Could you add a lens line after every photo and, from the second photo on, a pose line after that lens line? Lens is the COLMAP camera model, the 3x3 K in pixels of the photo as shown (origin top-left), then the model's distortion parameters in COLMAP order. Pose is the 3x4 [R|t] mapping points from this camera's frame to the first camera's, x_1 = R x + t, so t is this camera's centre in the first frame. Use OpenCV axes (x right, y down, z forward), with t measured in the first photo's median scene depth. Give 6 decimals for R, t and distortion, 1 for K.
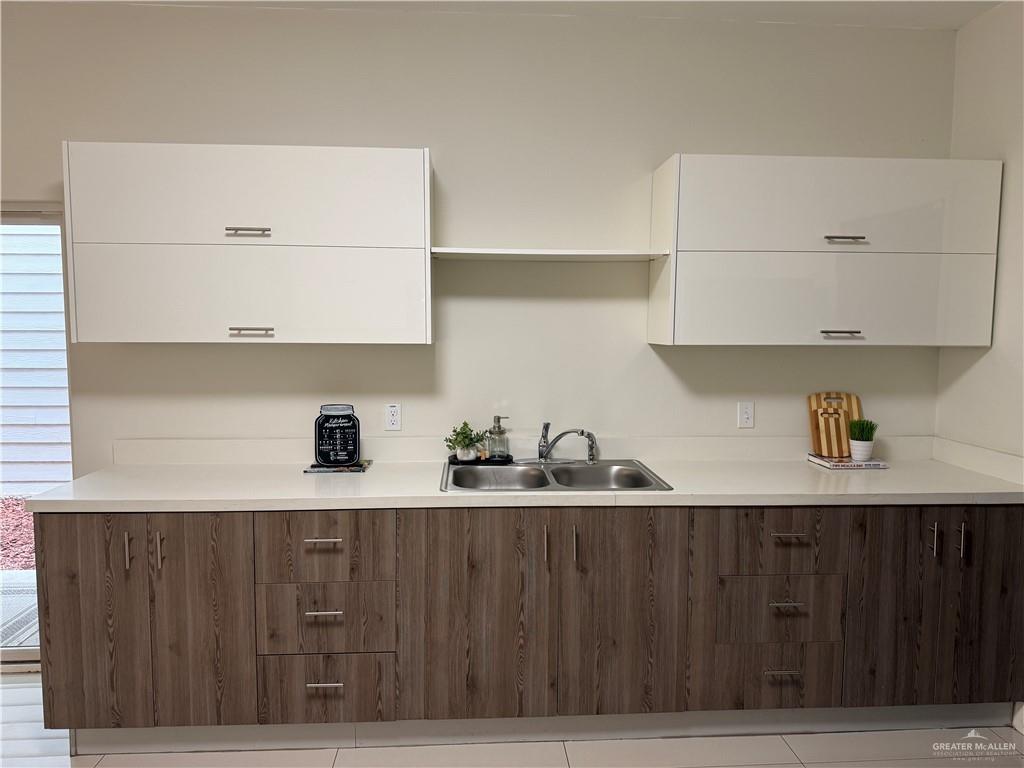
lens RADIAL K [[709.8, 0, 512.0], [0, 709.8, 384.0], [0, 0, 1]] dist [0.088069, -0.145847]
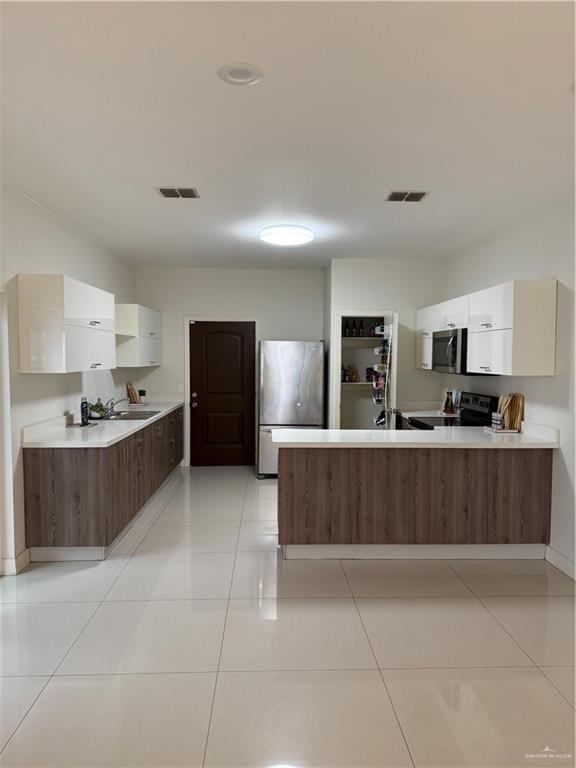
lens RADIAL K [[532.4, 0, 288.0], [0, 532.4, 384.0], [0, 0, 1]] dist [0.088069, -0.145847]
pose [[0.019077, -0.055201, 0.998293, -1.919479], [0.080098, 0.995350, 0.053507, -0.052051], [-0.996604, 0.078940, 0.023410, 0.317316]]
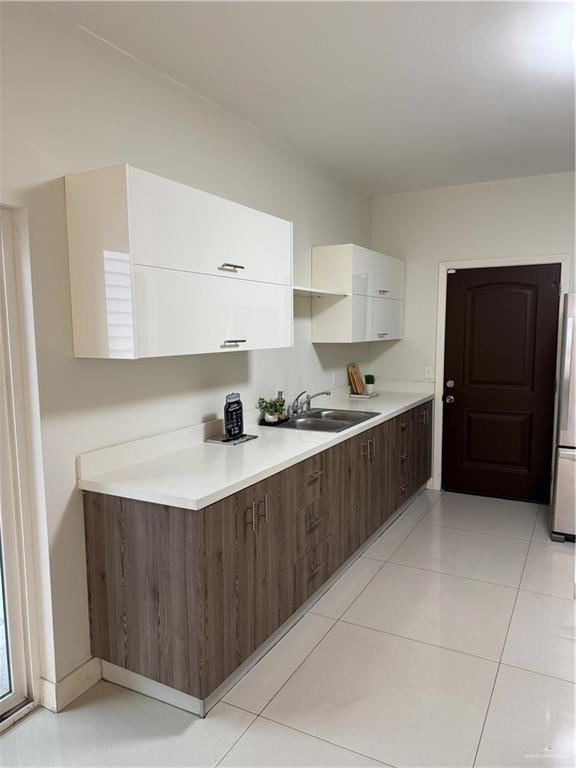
lens RADIAL K [[544.6, 0, 288.0], [0, 544.6, 384.0], [0, 0, 1]] dist [0.086237, -0.114169]
pose [[0.524025, -0.097098, 0.846150, -1.081629], [0.078049, 0.994775, 0.065816, -0.051769], [-0.848119, 0.031552, 0.528865, 0.351883]]
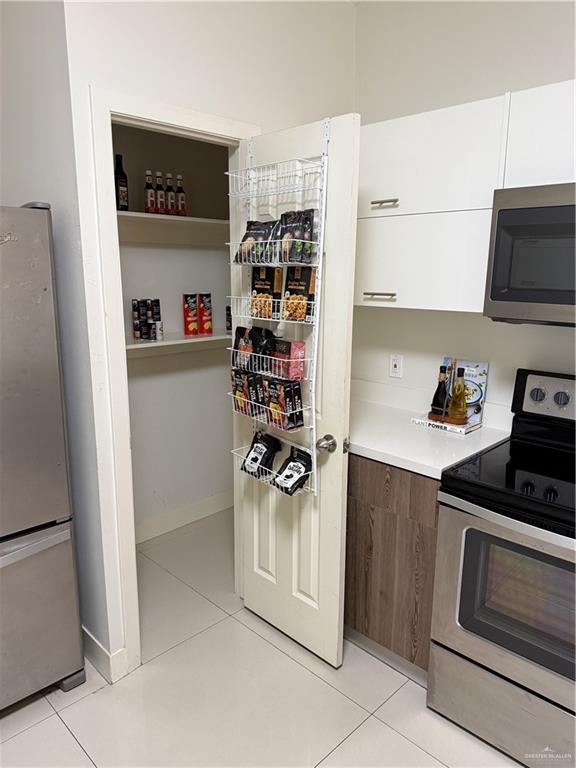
lens RADIAL K [[532.4, 0, 288.0], [0, 532.4, 384.0], [0, 0, 1]] dist [0.088069, -0.145847]
pose [[-0.658694, -0.160037, 0.735194, -0.246717], [0.055354, 0.964163, 0.259472, -0.053025], [-0.750372, 0.211609, -0.626230, 0.420533]]
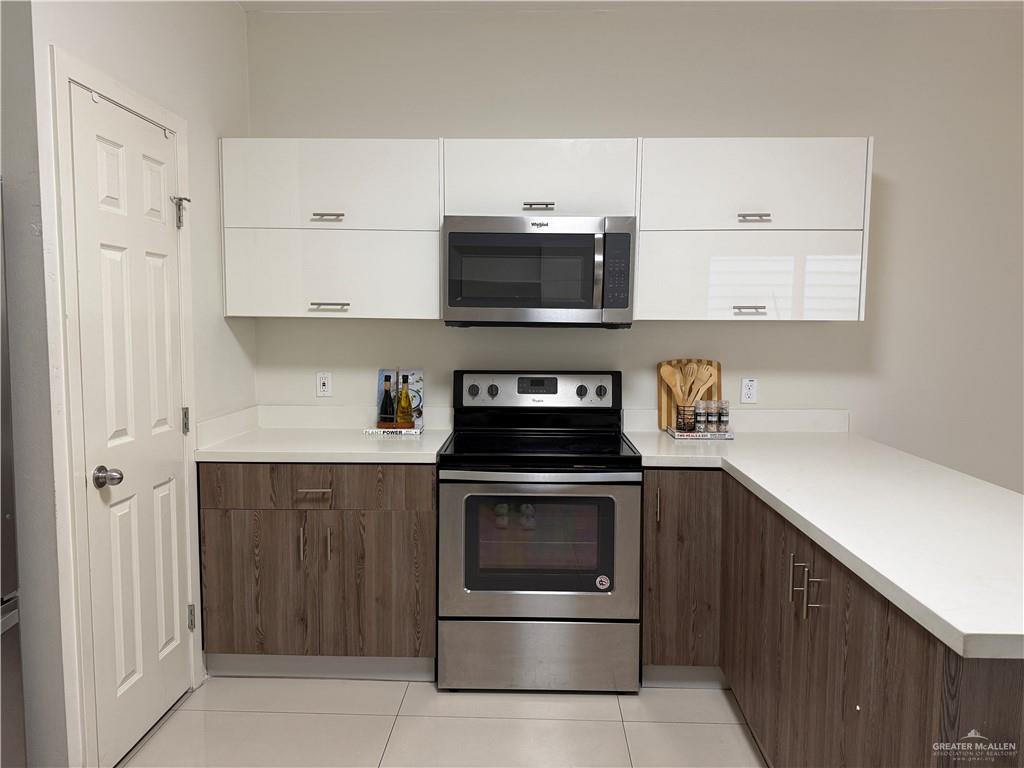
lens RADIAL K [[709.8, 0, 512.0], [0, 709.8, 384.0], [0, 0, 1]] dist [0.088069, -0.145847]
pose [[-0.995390, -0.017742, 0.094254, -0.104021], [-0.001923, 0.986235, 0.165340, -0.027720], [-0.095890, 0.164397, -0.981722, 0.806291]]
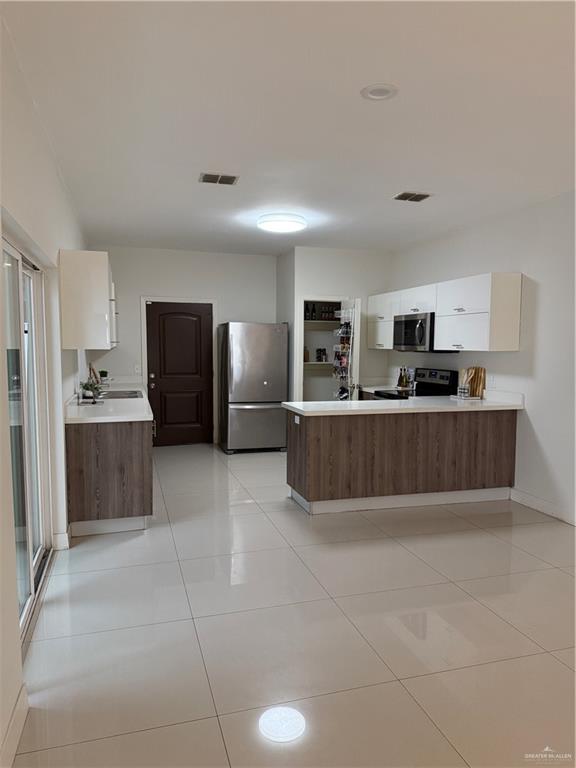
lens RADIAL K [[532.4, 0, 288.0], [0, 532.4, 384.0], [0, 0, 1]] dist [0.088069, -0.145847]
pose [[-0.230110, -0.079123, 0.969943, -2.027622], [0.074894, 0.992294, 0.098714, -0.065103], [-0.970278, 0.095358, -0.222411, 0.778528]]
